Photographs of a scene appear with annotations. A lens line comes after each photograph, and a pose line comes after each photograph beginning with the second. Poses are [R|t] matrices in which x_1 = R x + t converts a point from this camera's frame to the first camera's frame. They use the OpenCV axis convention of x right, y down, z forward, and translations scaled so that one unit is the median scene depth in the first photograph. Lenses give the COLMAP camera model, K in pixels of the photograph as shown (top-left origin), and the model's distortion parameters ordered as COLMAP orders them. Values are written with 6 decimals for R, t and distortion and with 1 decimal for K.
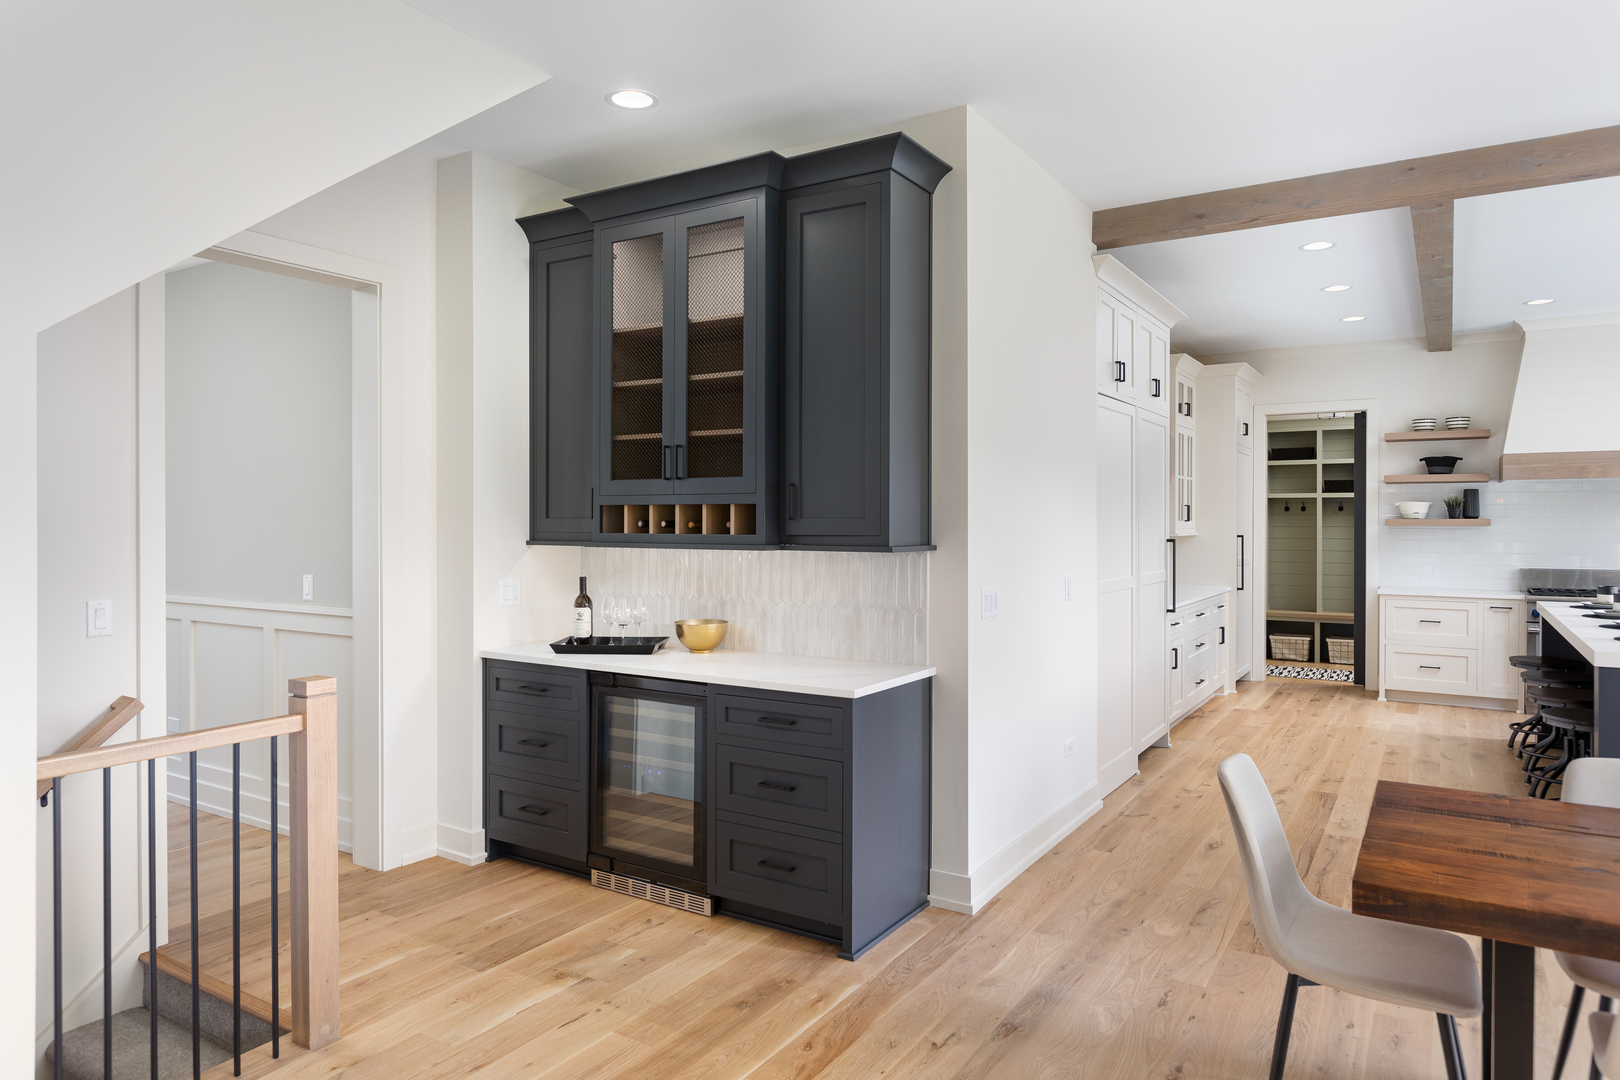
lens RADIAL K [[1029.0, 0, 807.2], [0, 1029.0, 538.5], [0, 0, 1]] dist [0.006729, 0.000263]
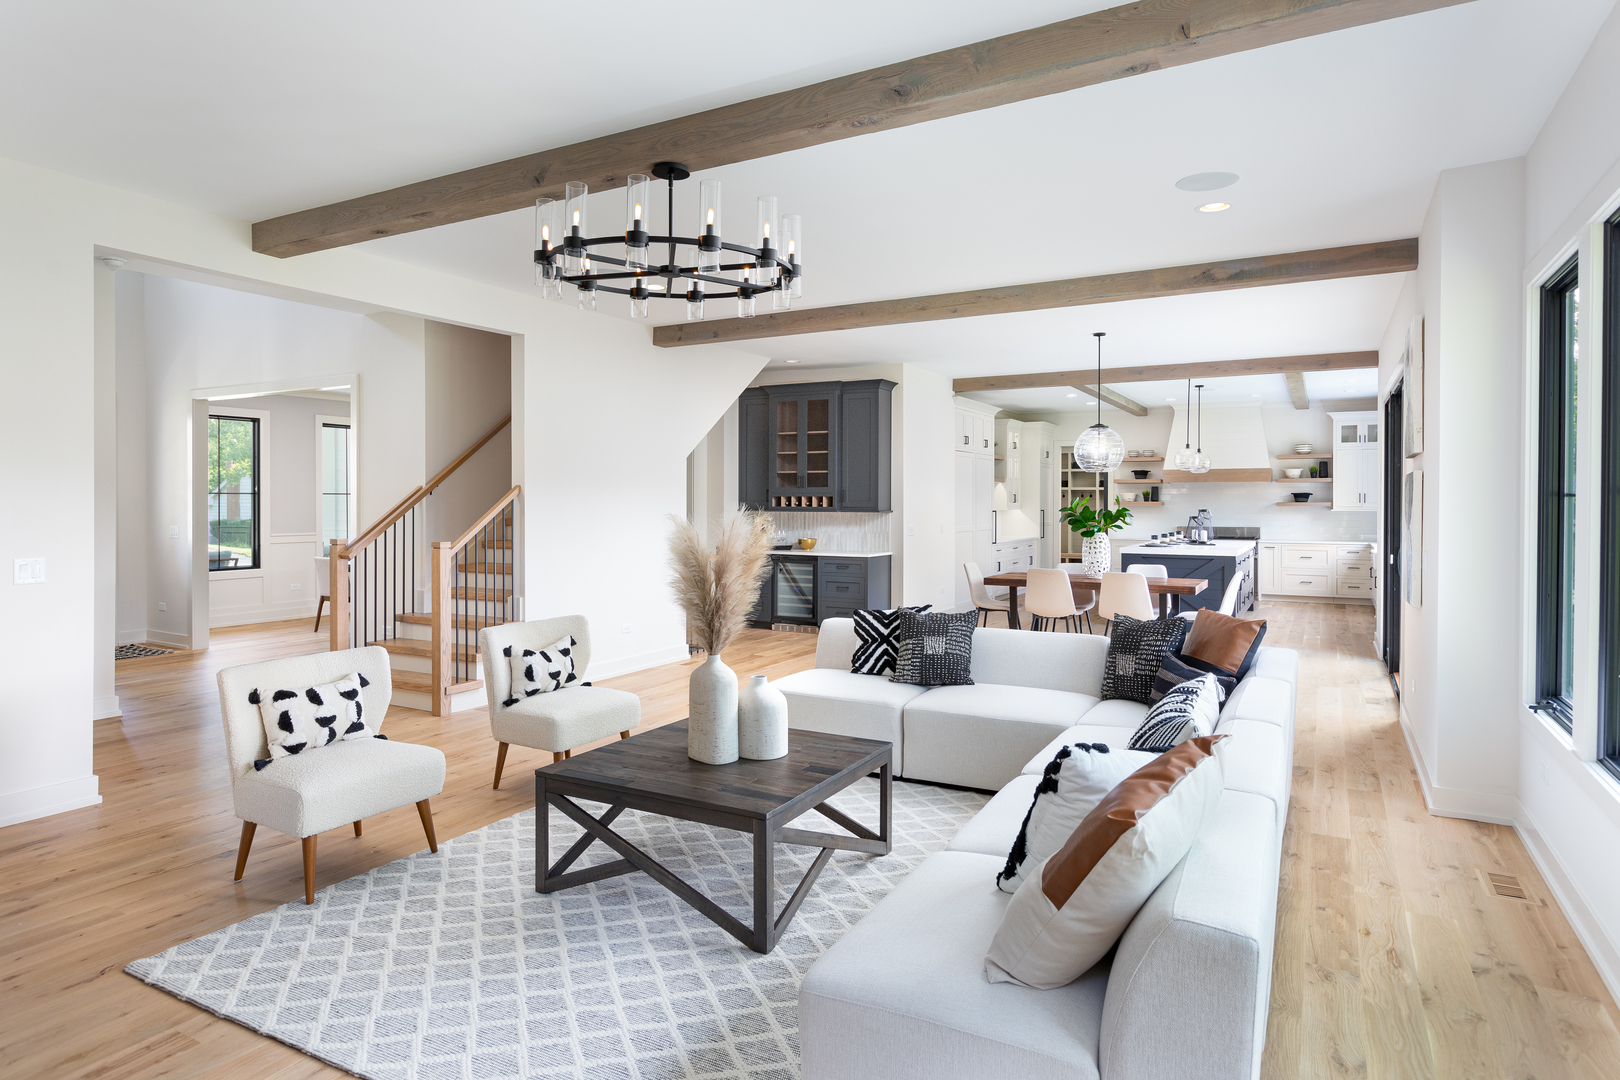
lens RADIAL K [[923.4, 0, 819.9], [0, 923.4, 531.6], [0, 0, 1]] dist [0.021097, -0.002535]
pose [[0.997848, 0.000963, 0.065559, -0.226637], [-0.001941, 0.999888, 0.014855, 0.024777], [-0.065537, -0.014950, 0.997738, -1.436895]]
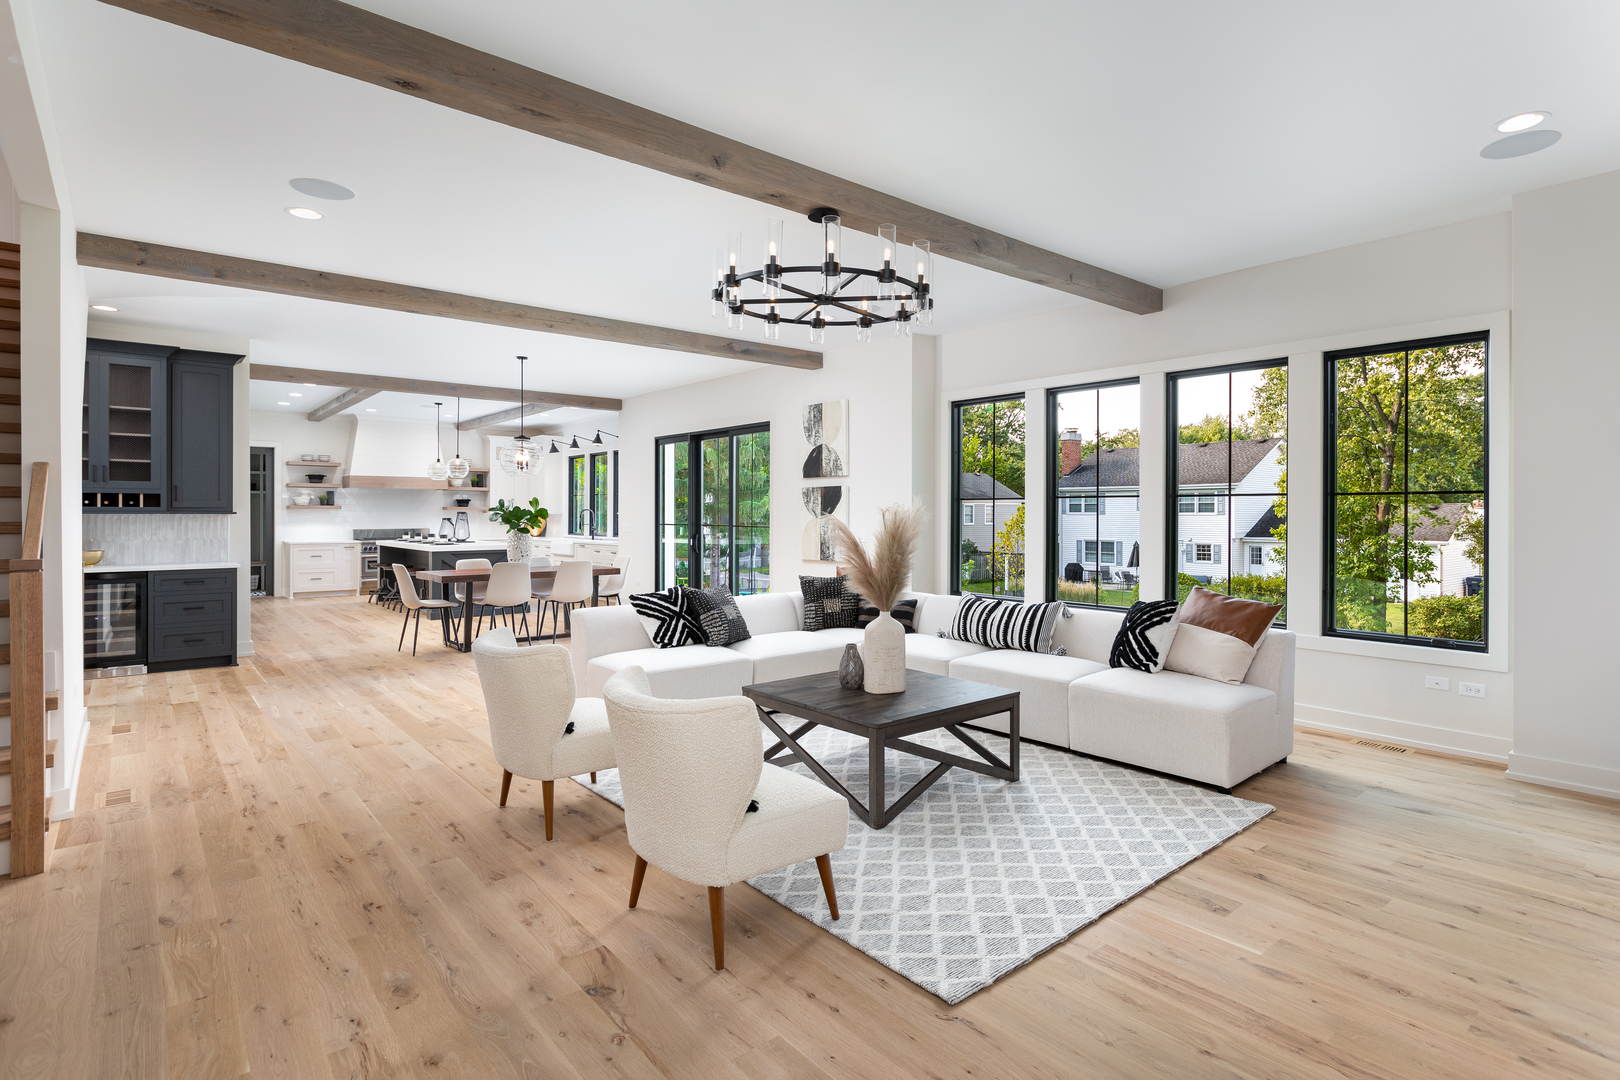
lens RADIAL K [[789.8, 0, 807.9], [0, 789.8, 524.2], [0, 0, 1]] dist [0.011472, 0.000307]
pose [[0.310538, -0.010965, 0.950498, -1.159860], [0.009945, 0.999916, 0.008286, 0.030943], [-0.950509, 0.006879, 0.310621, -0.836698]]
